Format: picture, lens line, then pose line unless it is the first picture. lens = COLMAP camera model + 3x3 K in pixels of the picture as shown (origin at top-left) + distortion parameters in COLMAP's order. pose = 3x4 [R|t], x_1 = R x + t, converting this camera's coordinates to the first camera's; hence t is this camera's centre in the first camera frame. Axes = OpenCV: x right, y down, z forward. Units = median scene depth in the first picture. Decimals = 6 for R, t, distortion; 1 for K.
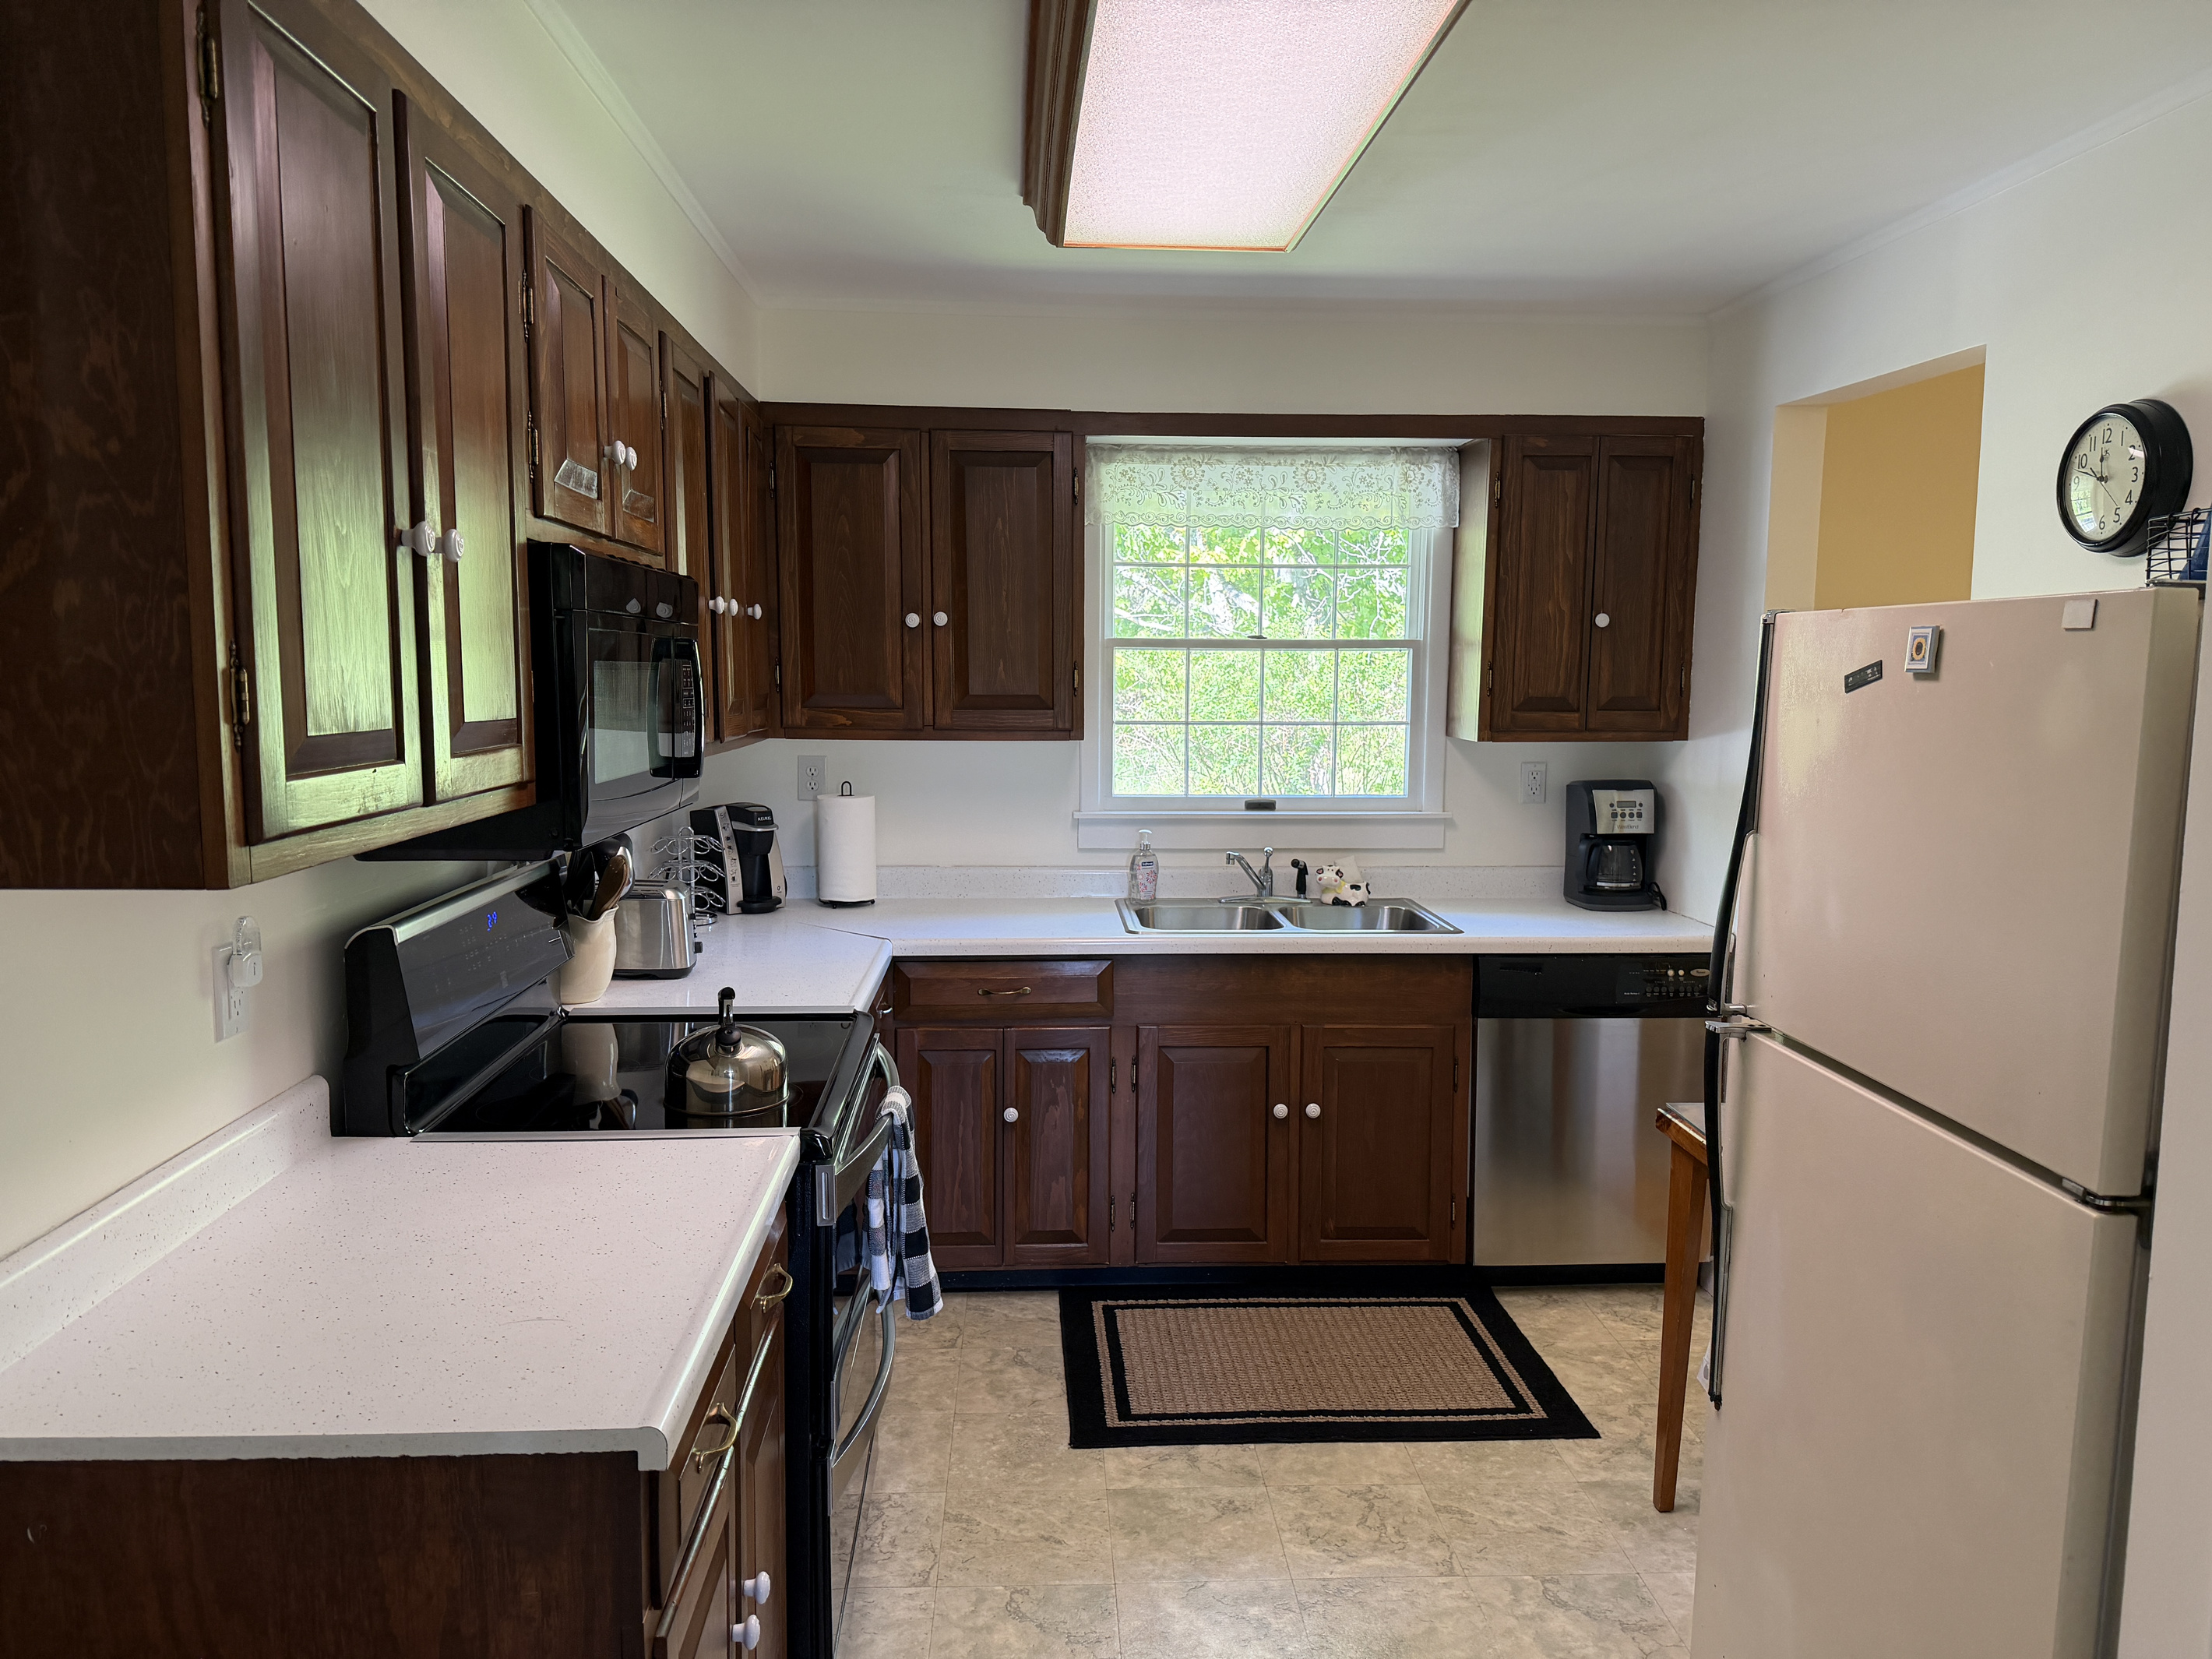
lens RADIAL K [[1555.3, 0, 1095.1], [0, 1555.3, 834.9], [0, 0, 1]] dist [0.074083, -0.106196]
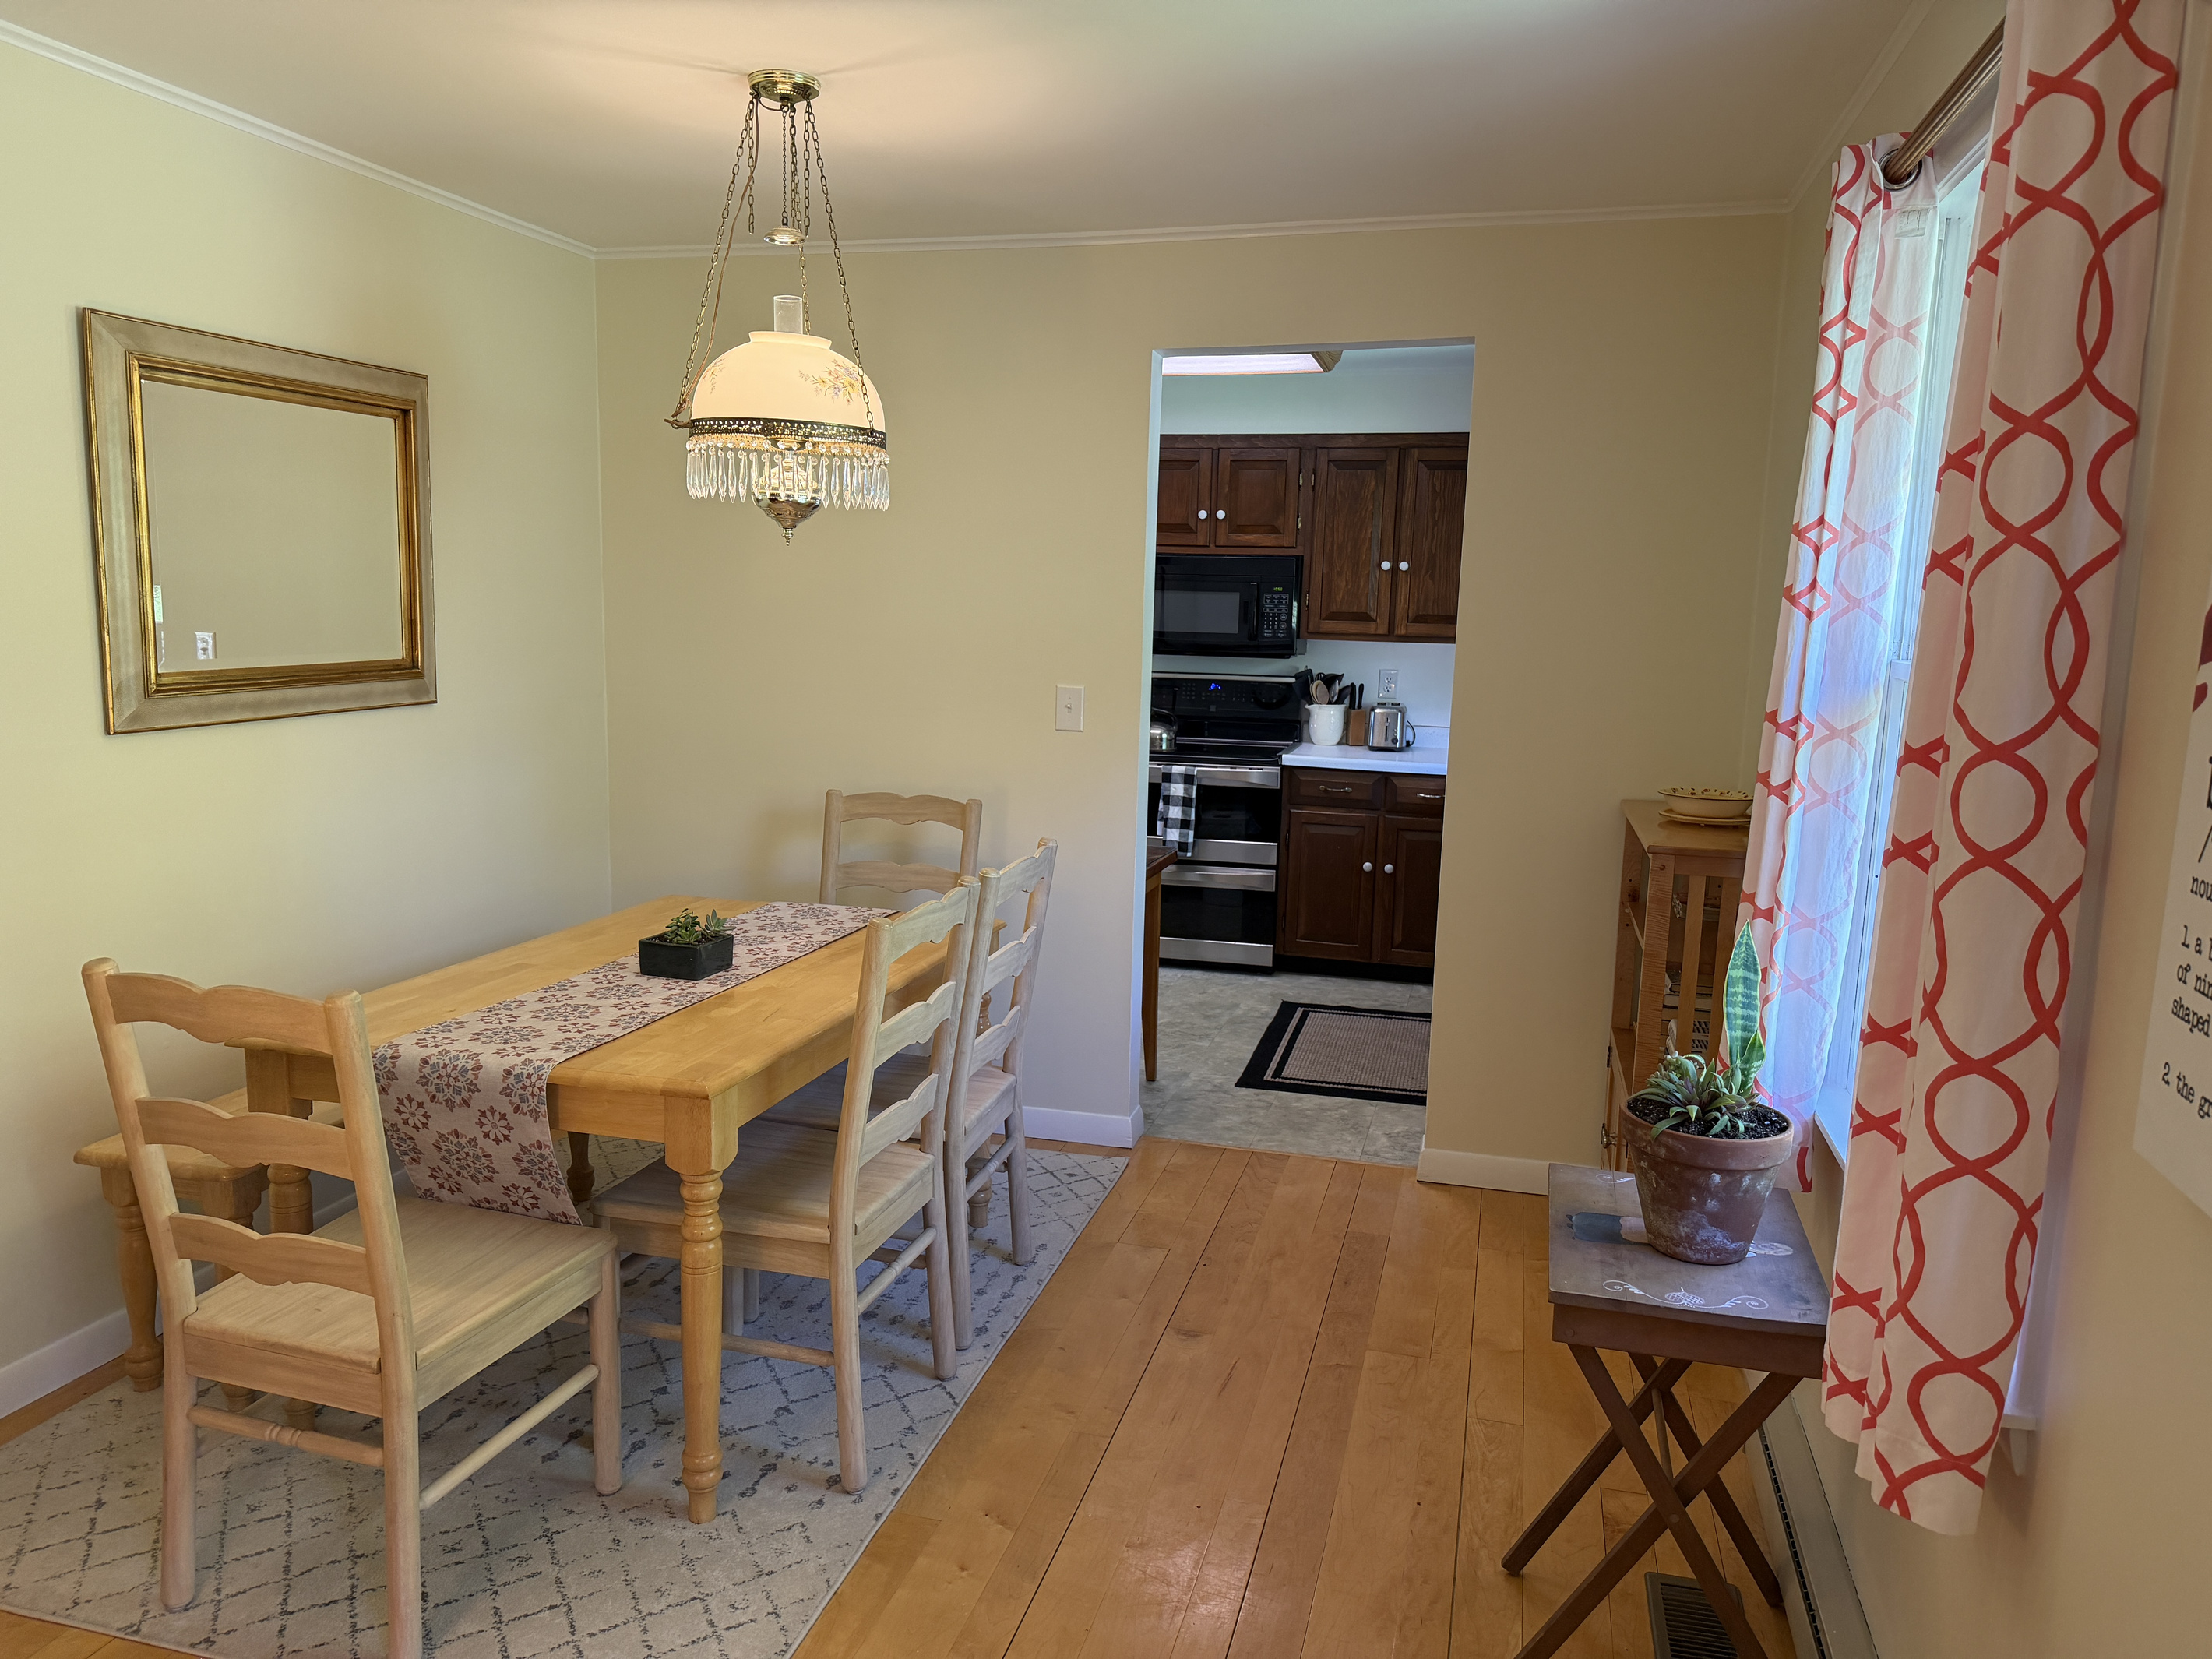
lens RADIAL K [[1555.3, 0, 1114.7], [0, 1555.3, 813.0], [0, 0, 1]] dist [0.074083, -0.106196]
pose [[-0.299888, 0.121810, -0.946166, 1.447411], [-0.124518, 0.978332, 0.165417, -0.100474], [0.945813, 0.167421, -0.278223, 1.028419]]
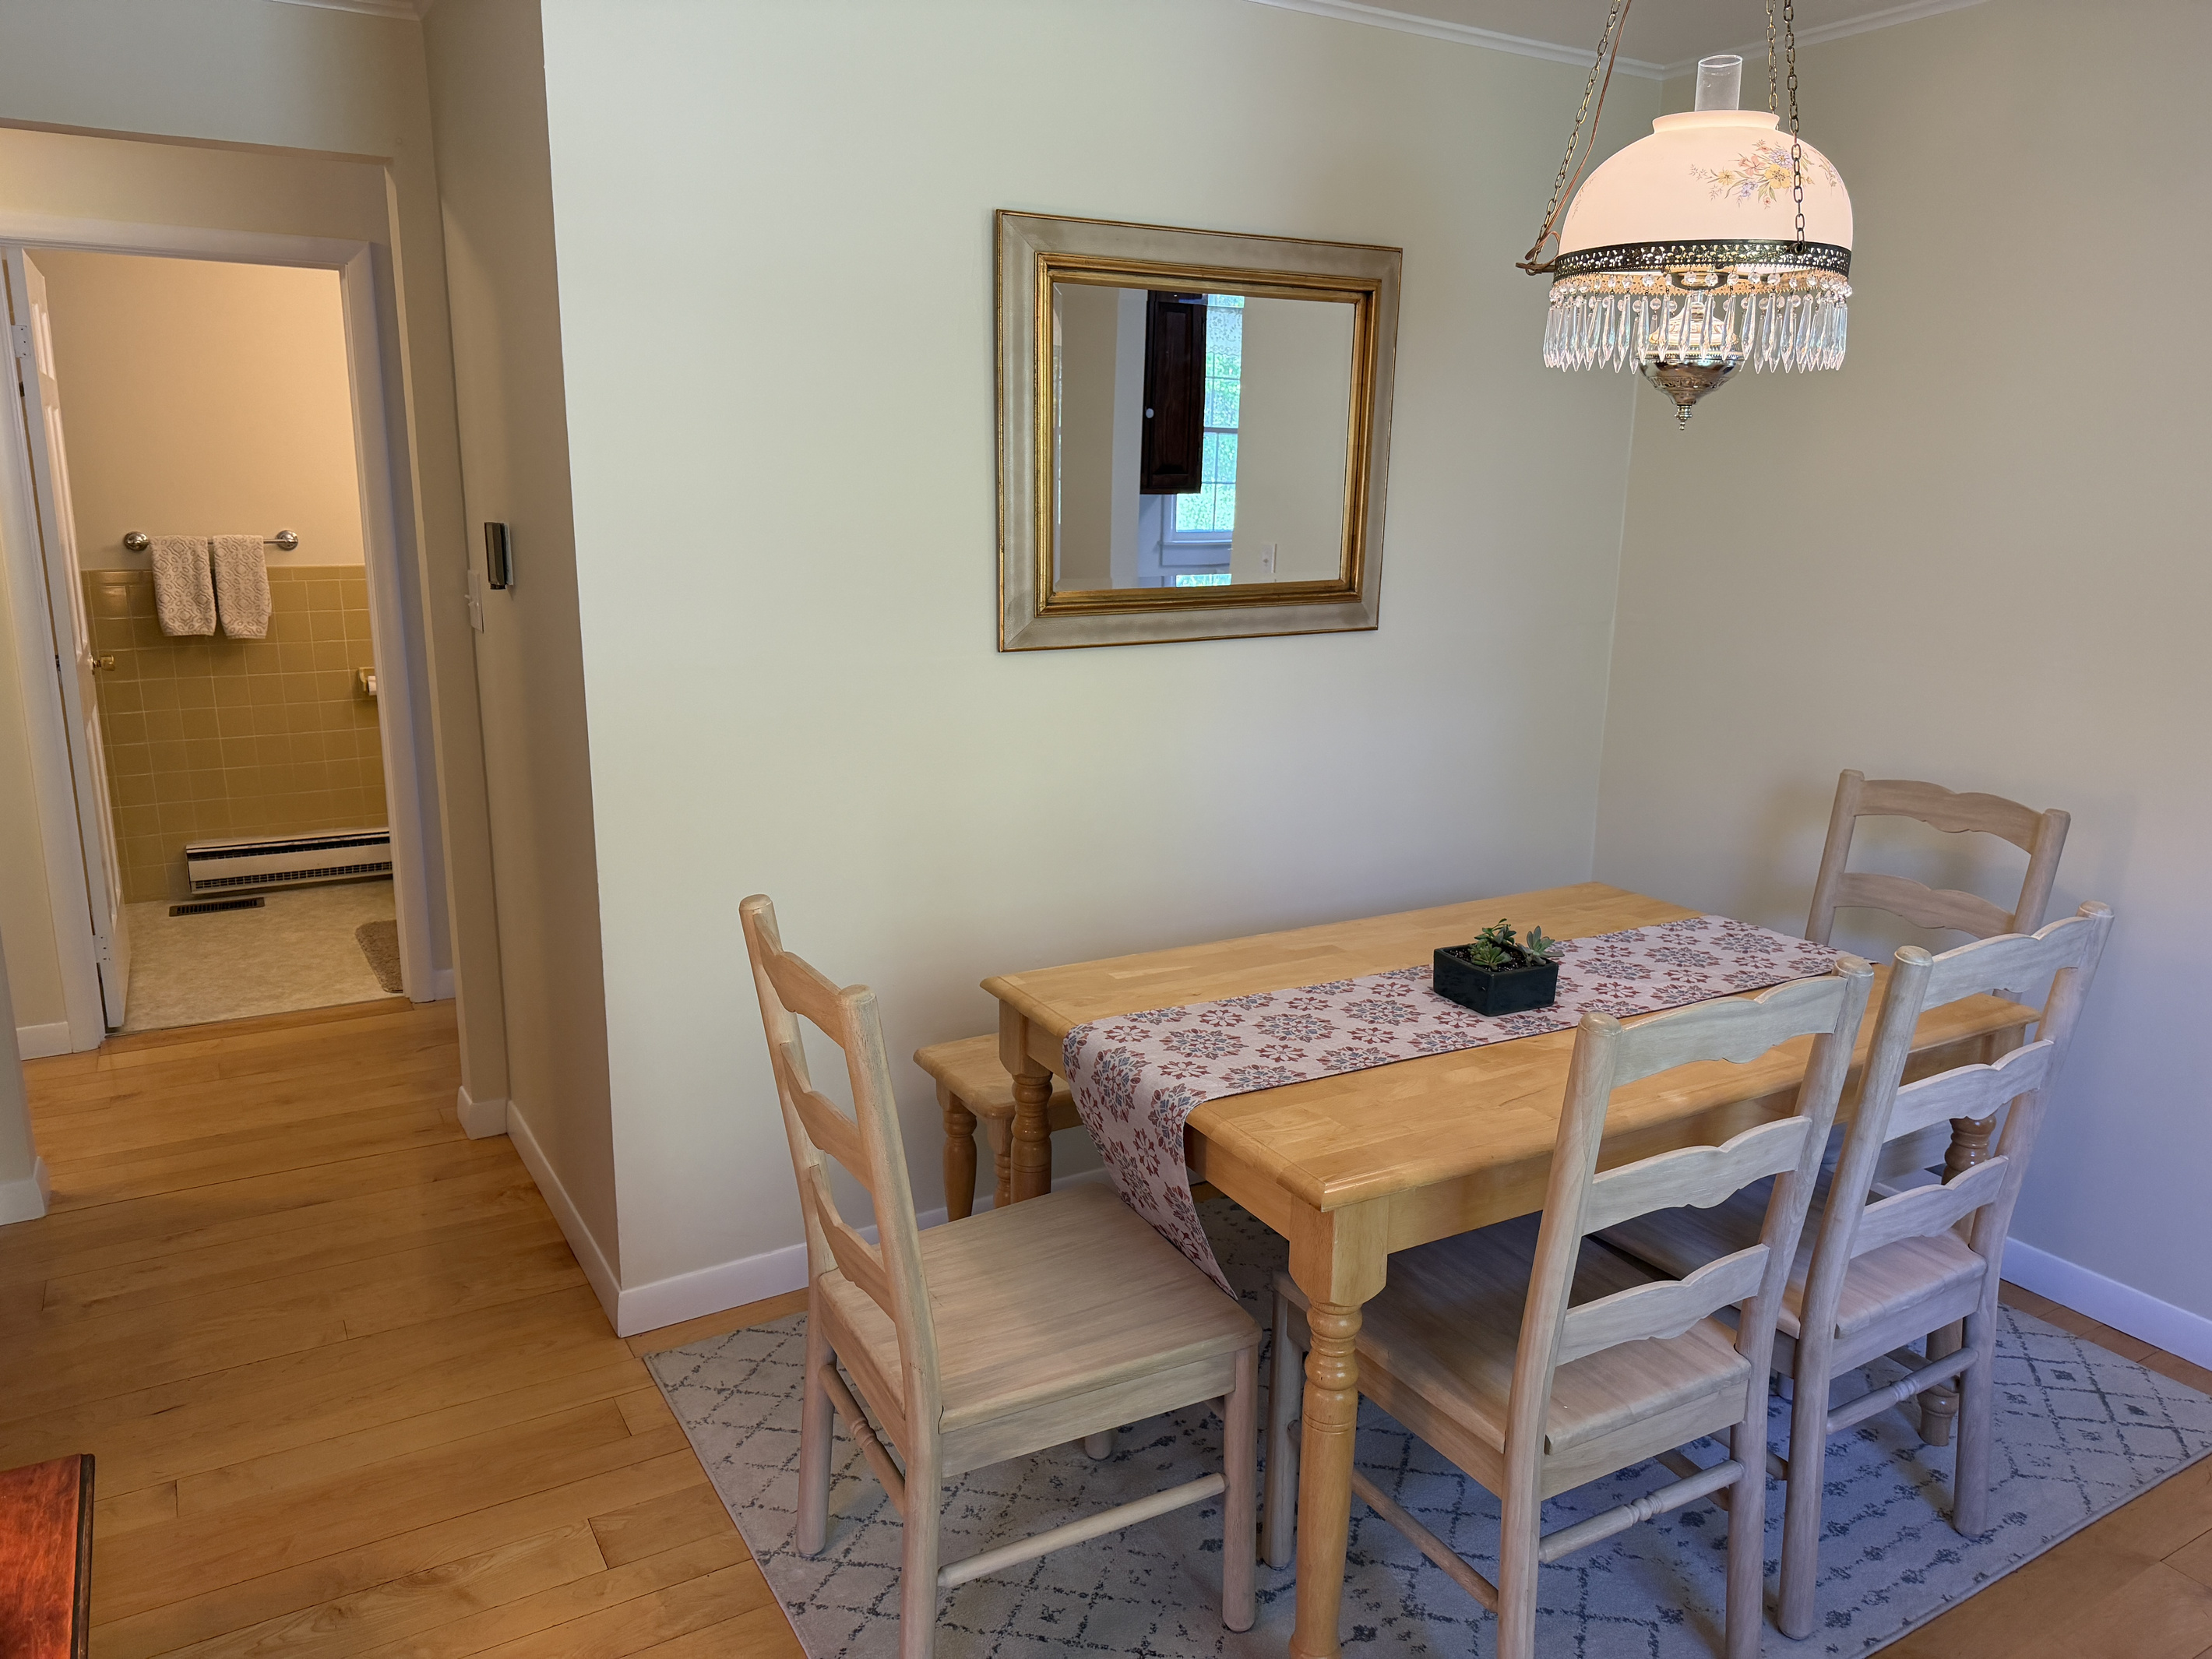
lens RADIAL K [[1555.3, 0, 1116.0], [0, 1555.3, 820.4], [0, 0, 1]] dist [0.074083, -0.106196]
pose [[-0.884555, 0.088682, -0.457927, 1.174913], [-0.062809, 0.950171, 0.305336, -0.107405], [0.462187, 0.298848, -0.834909, 1.037070]]
